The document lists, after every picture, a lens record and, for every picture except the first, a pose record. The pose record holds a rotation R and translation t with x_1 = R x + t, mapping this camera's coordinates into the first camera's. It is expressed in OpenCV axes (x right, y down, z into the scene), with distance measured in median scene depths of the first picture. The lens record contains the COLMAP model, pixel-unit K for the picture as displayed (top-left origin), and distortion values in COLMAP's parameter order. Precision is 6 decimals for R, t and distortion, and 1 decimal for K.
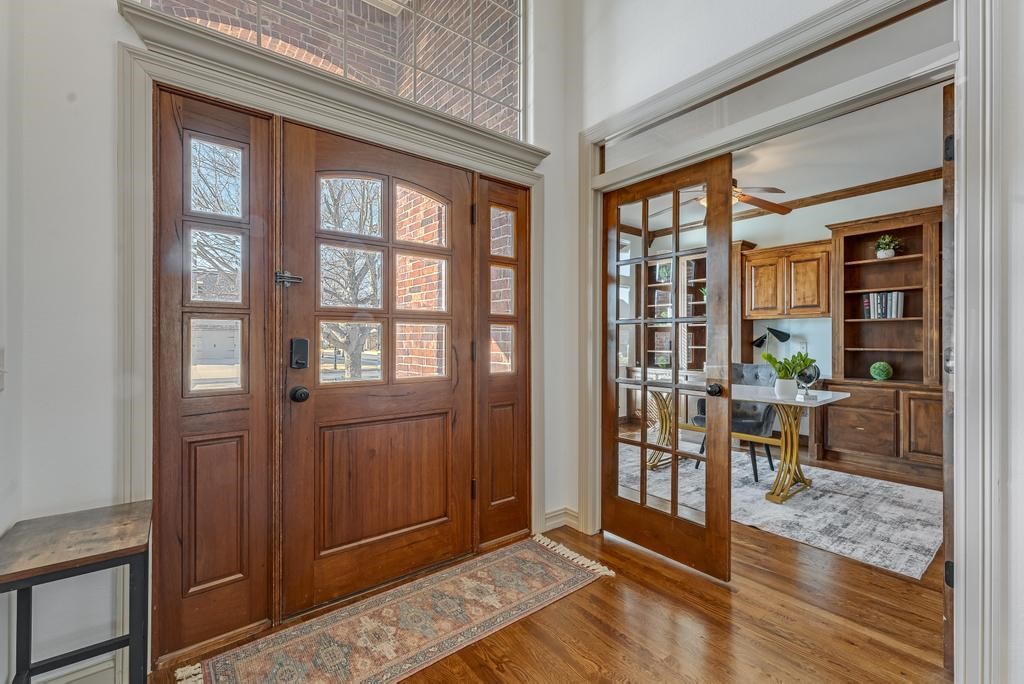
lens RADIAL K [[467.5, 0, 512.0], [0, 467.5, 342.0], [0, 0, 1]] dist [-0.001420, 0.000384]
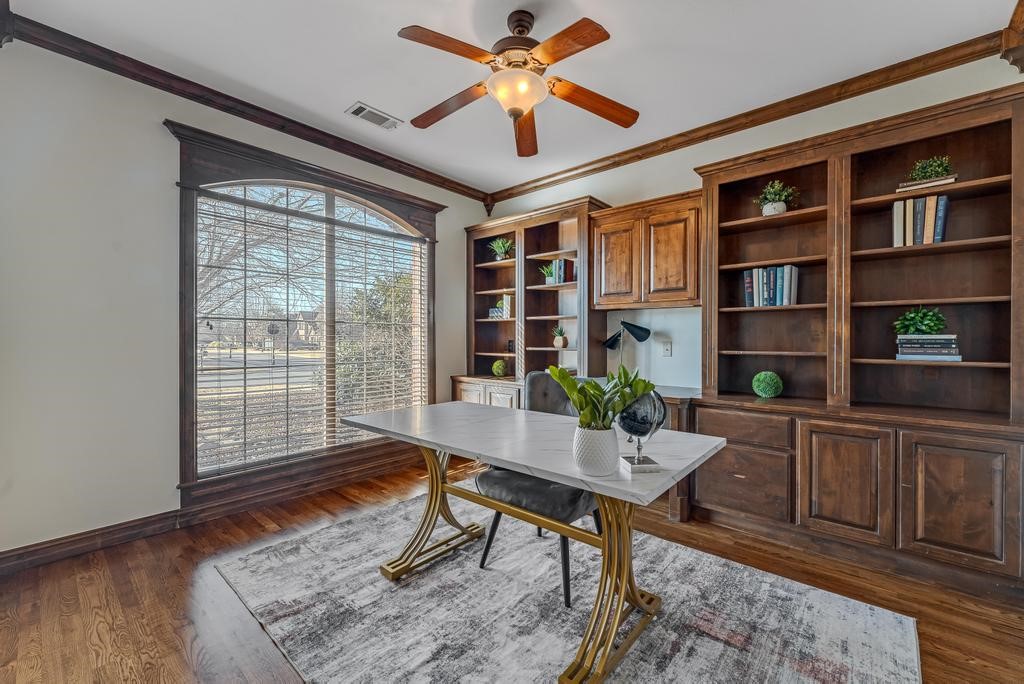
lens RADIAL K [[409.4, 0, 538.7], [0, 409.4, 344.8], [0, 0, 1]] dist [0.000768, 0.000020]
pose [[0.980388, -0.000385, 0.197078, 0.356645], [-0.001050, 0.999974, 0.007178, 0.000524], [-0.197076, -0.007244, 0.980361, 0.494142]]
